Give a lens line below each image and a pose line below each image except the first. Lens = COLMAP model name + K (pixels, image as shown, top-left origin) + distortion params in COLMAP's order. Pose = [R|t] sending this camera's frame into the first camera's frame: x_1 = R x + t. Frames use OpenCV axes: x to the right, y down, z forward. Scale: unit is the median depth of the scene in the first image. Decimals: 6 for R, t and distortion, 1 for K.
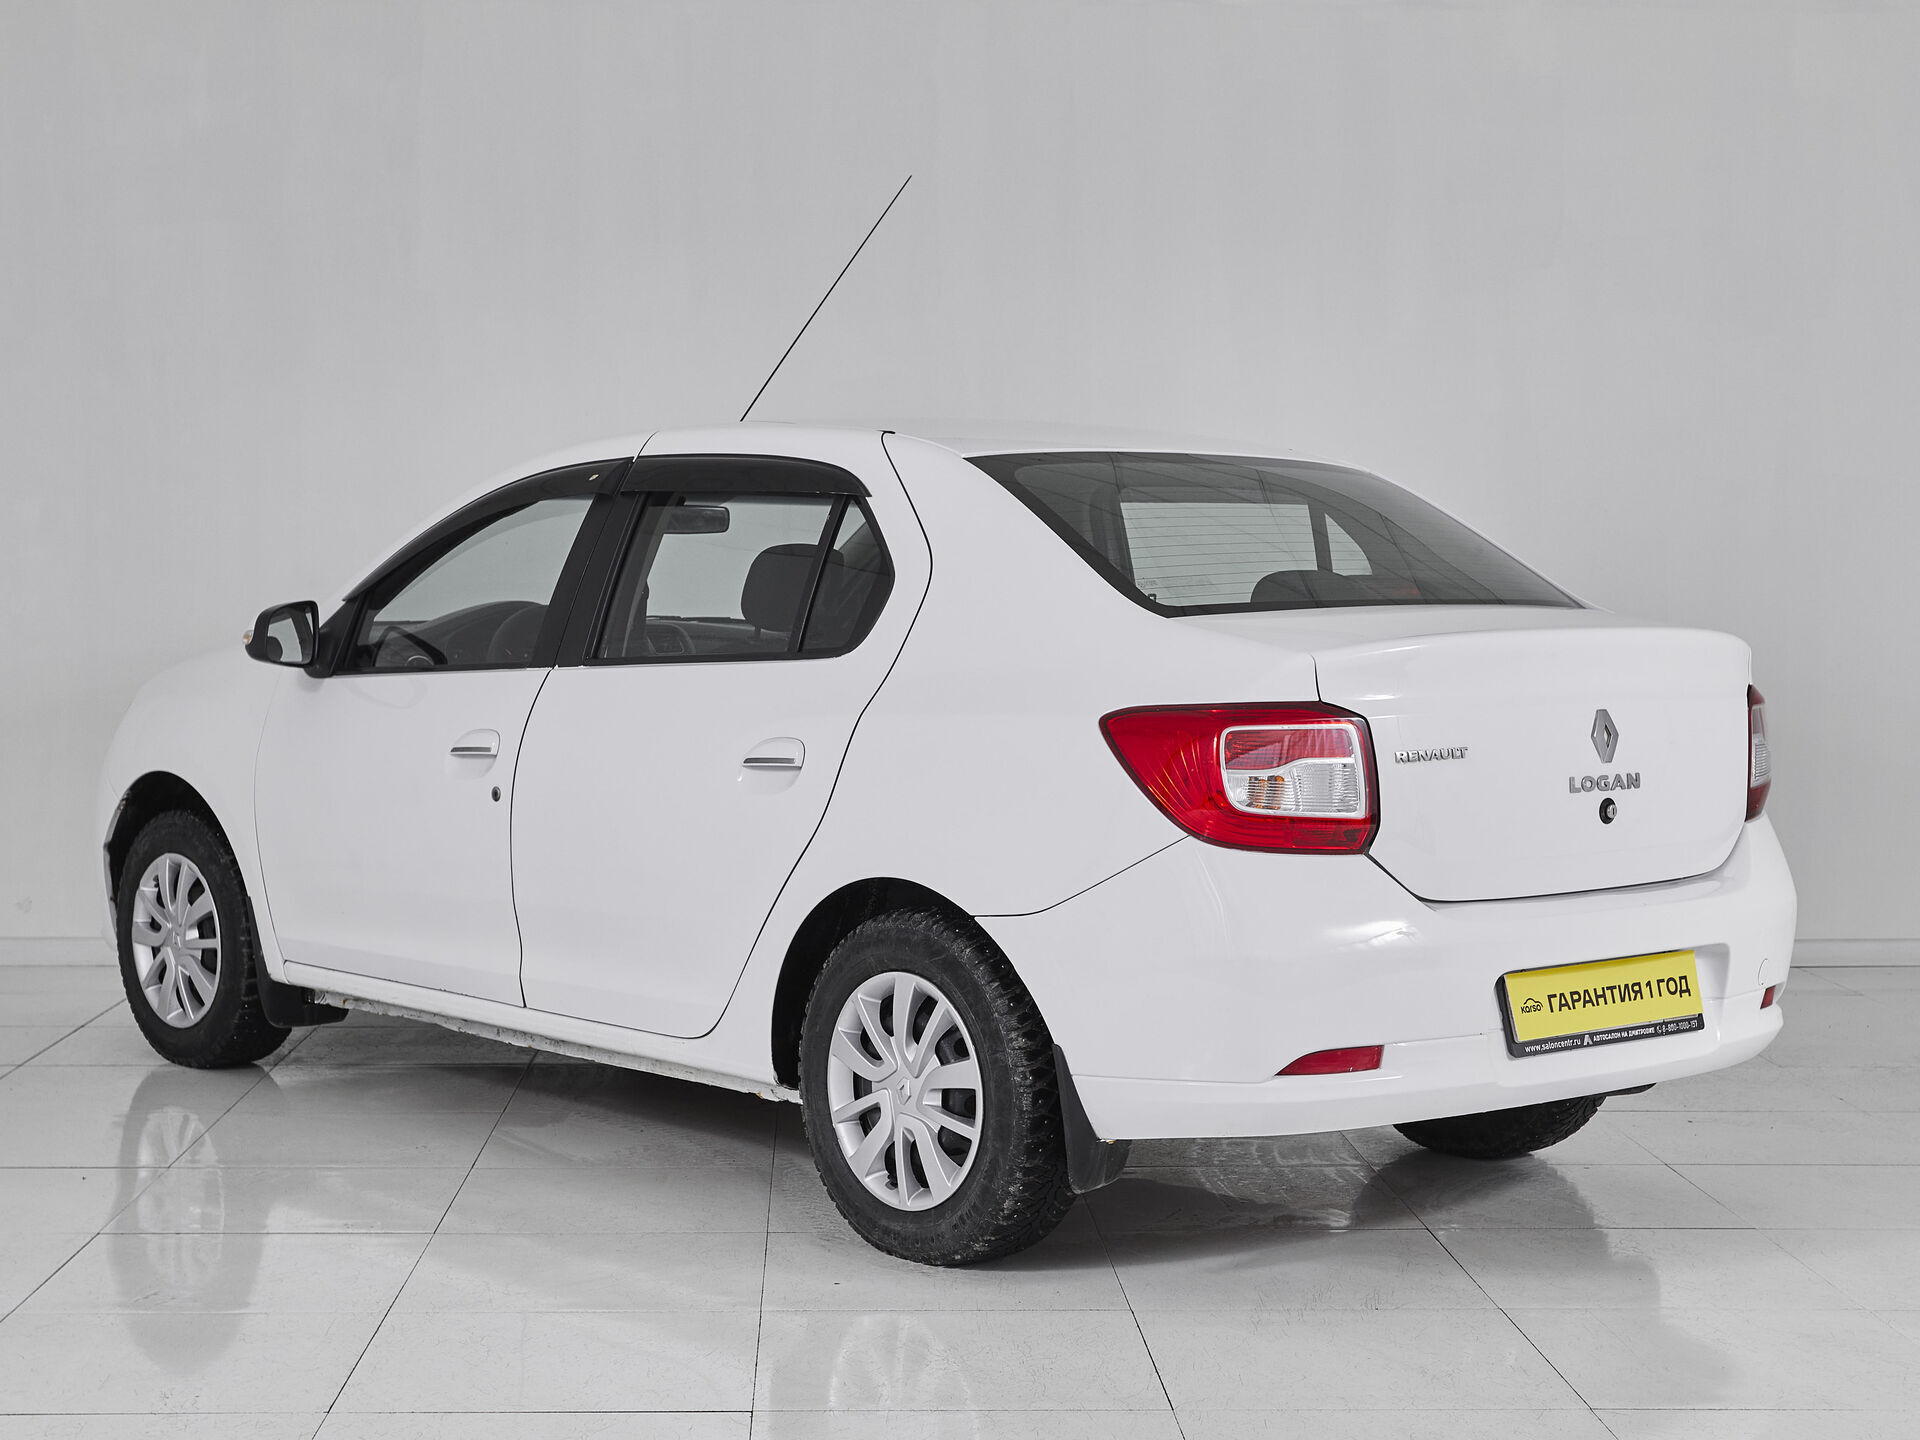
lens RADIAL K [[3696.9, 0, 960.0], [0, 3696.9, 720.0], [0, 0, 1]] dist [0.052737, -6.056117]
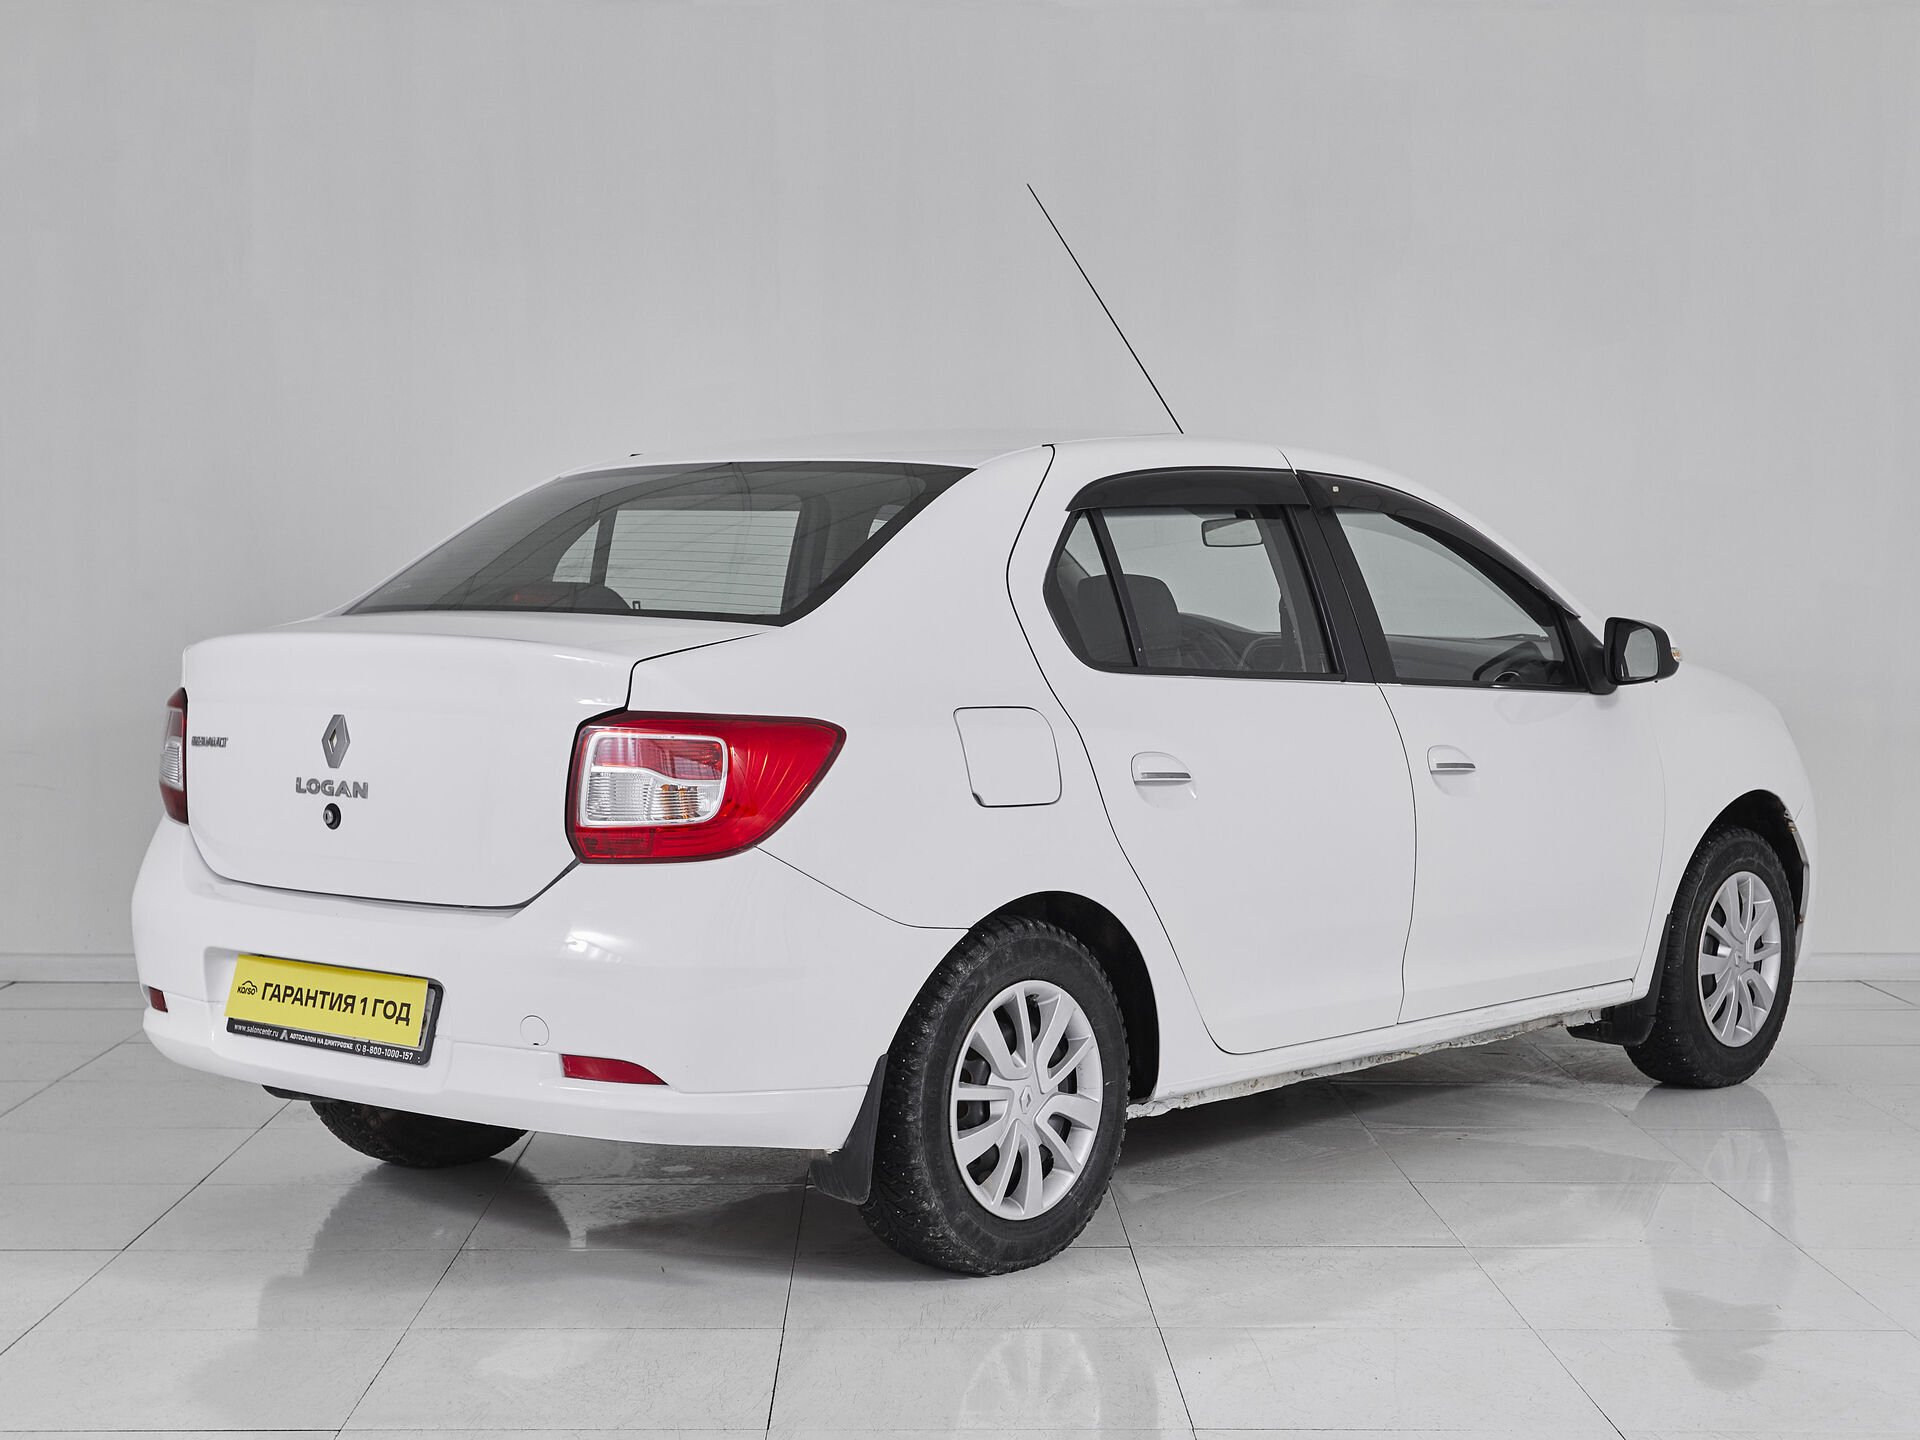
lens RADIAL K [[3696.9, 0, 960.0], [0, 3696.9, 720.0], [0, 0, 1]] dist [0.052737, -6.056117]
pose [[0.116910, 0.044763, -0.992133, 1.190205], [-0.056242, 0.997679, 0.038386, -0.049491], [0.991549, 0.051312, 0.119157, 1.051800]]
